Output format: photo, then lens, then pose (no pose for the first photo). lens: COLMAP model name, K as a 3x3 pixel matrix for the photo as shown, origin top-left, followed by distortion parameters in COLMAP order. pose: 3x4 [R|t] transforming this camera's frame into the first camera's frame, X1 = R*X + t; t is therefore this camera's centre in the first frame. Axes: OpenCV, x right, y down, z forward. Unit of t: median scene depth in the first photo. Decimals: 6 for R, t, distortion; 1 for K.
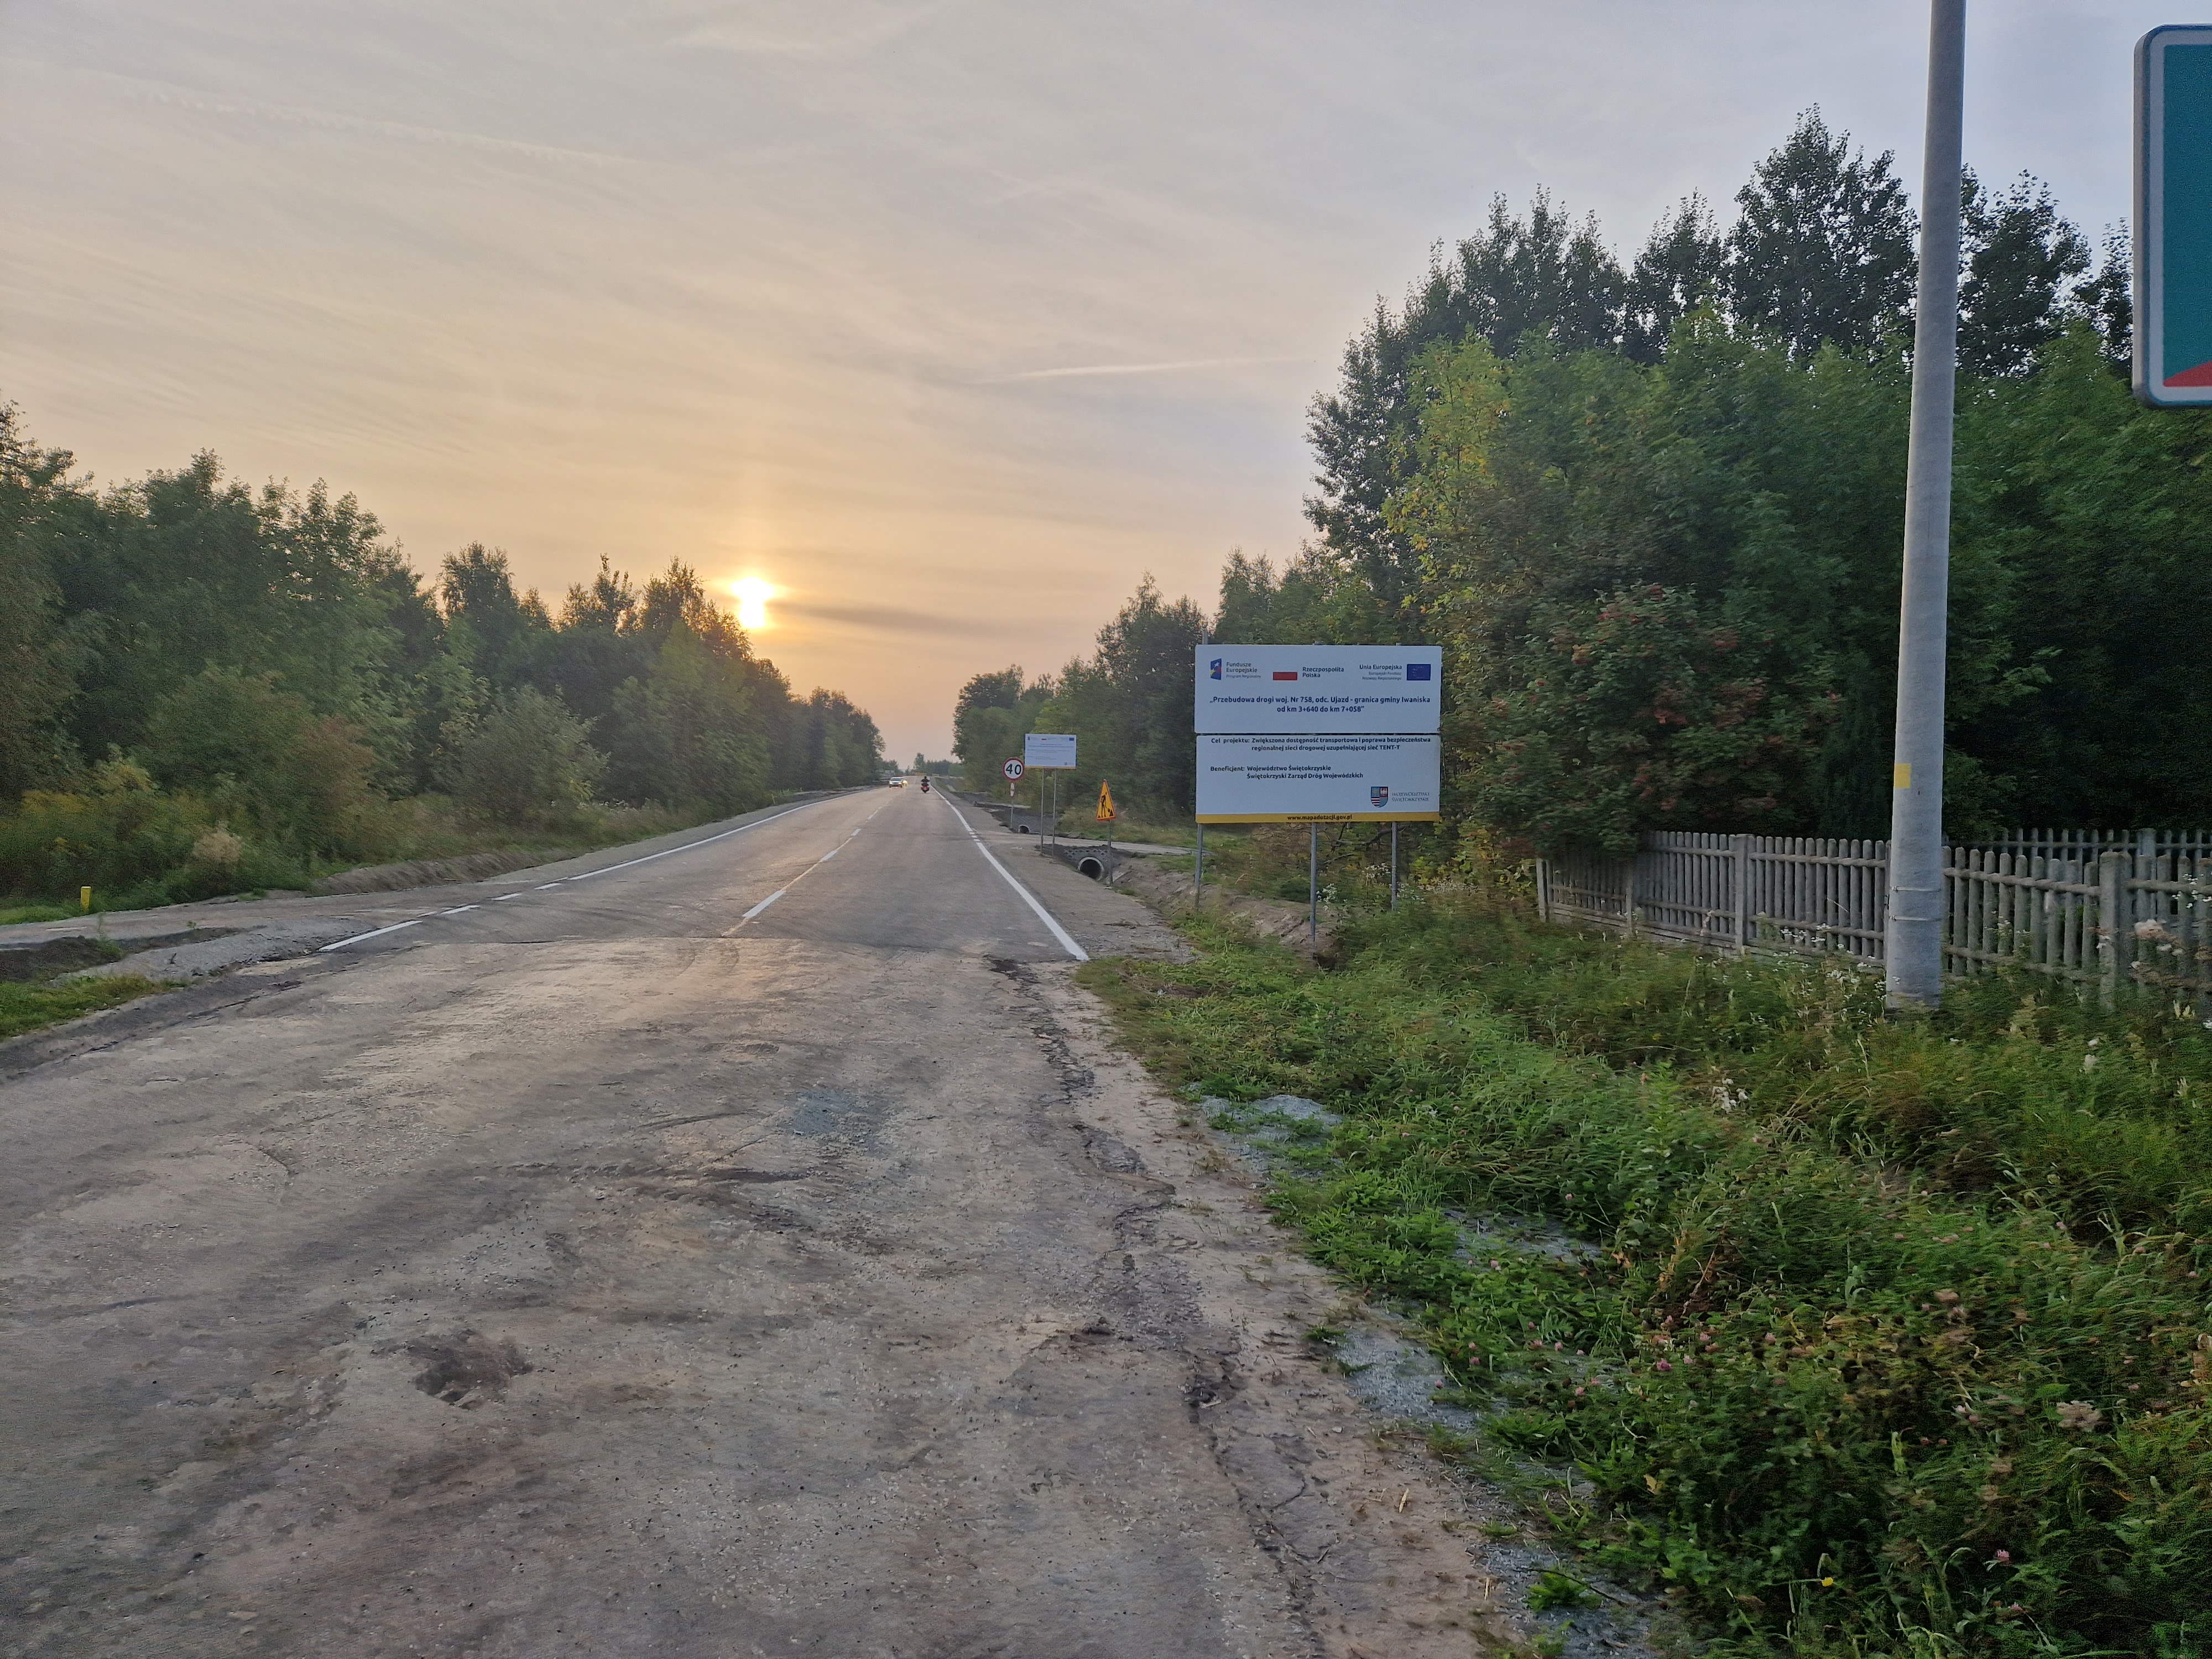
lens RADIAL K [[1492.0, 0, 1123.9], [0, 1492.0, 820.9], [0, 0, 1]] dist [0.069157, -0.046054]
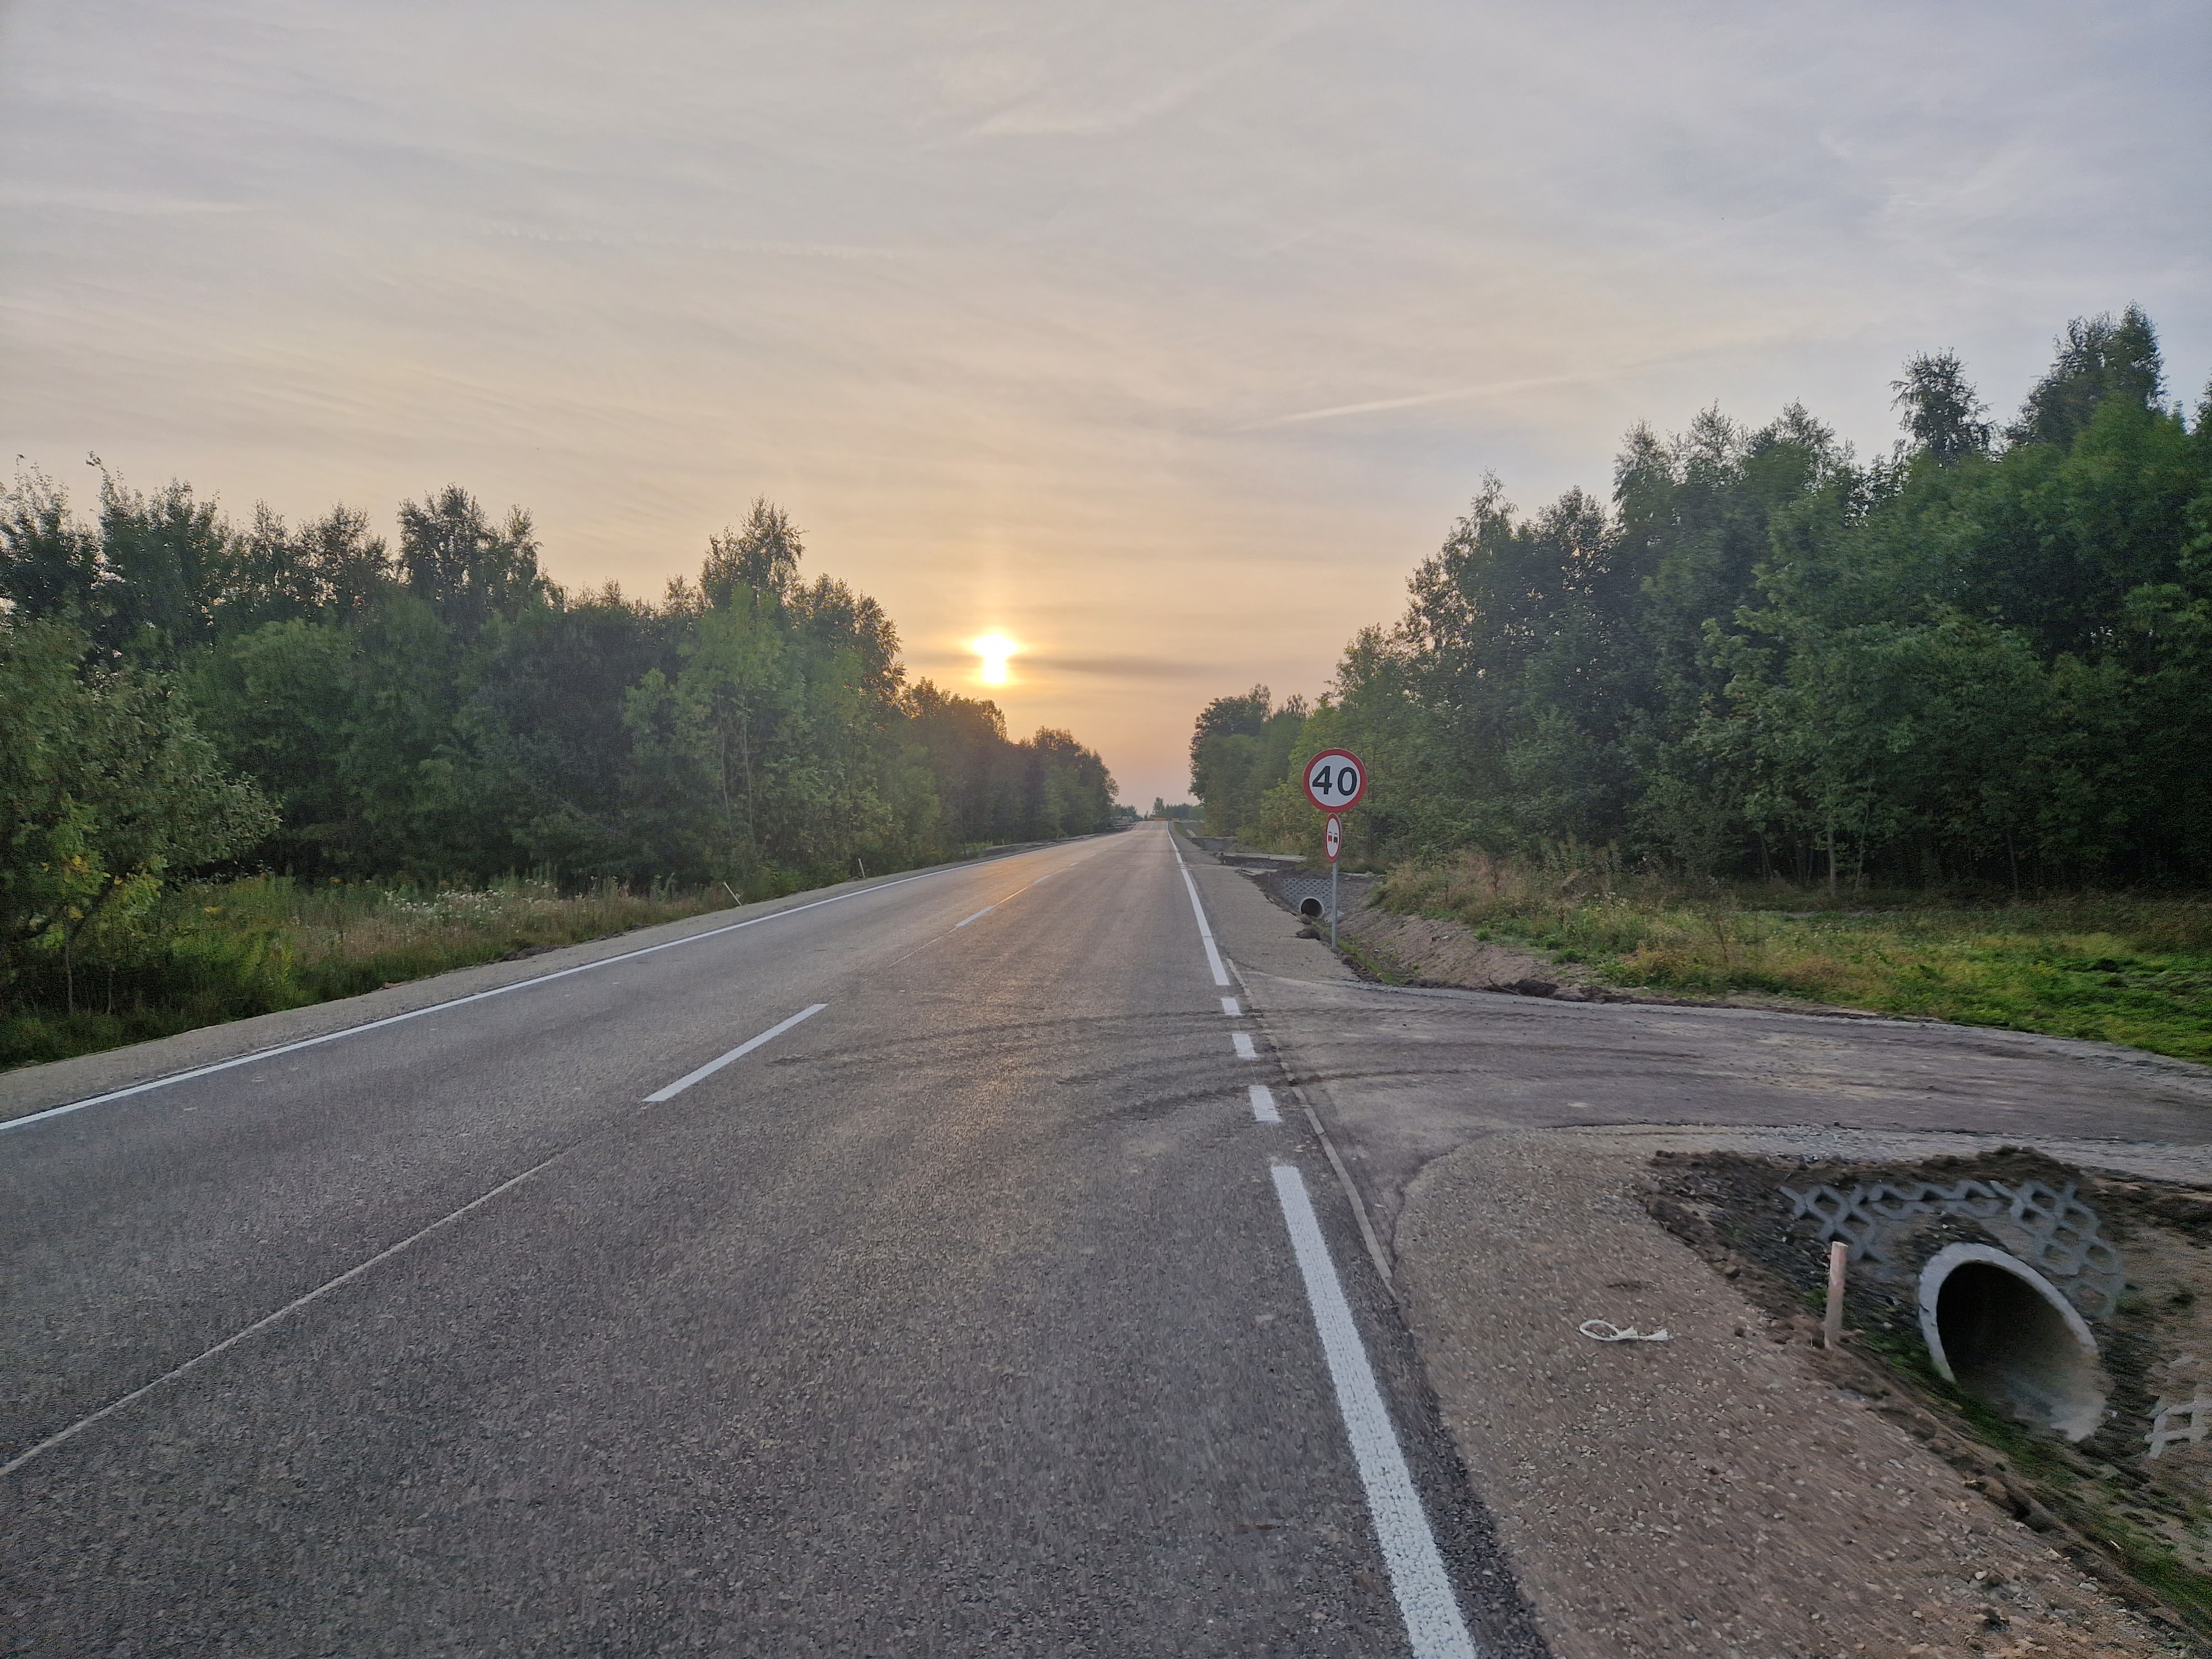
lens RADIAL K [[1492.0, 0, 1130.3], [0, 1492.0, 871.4], [0, 0, 1]] dist [0.069157, -0.046054]
pose [[0.987146, -0.029380, -0.157095, -0.015743], [0.030246, 0.999538, 0.003122, -0.003852], [0.156930, -0.007834, 0.987579, 0.152670]]
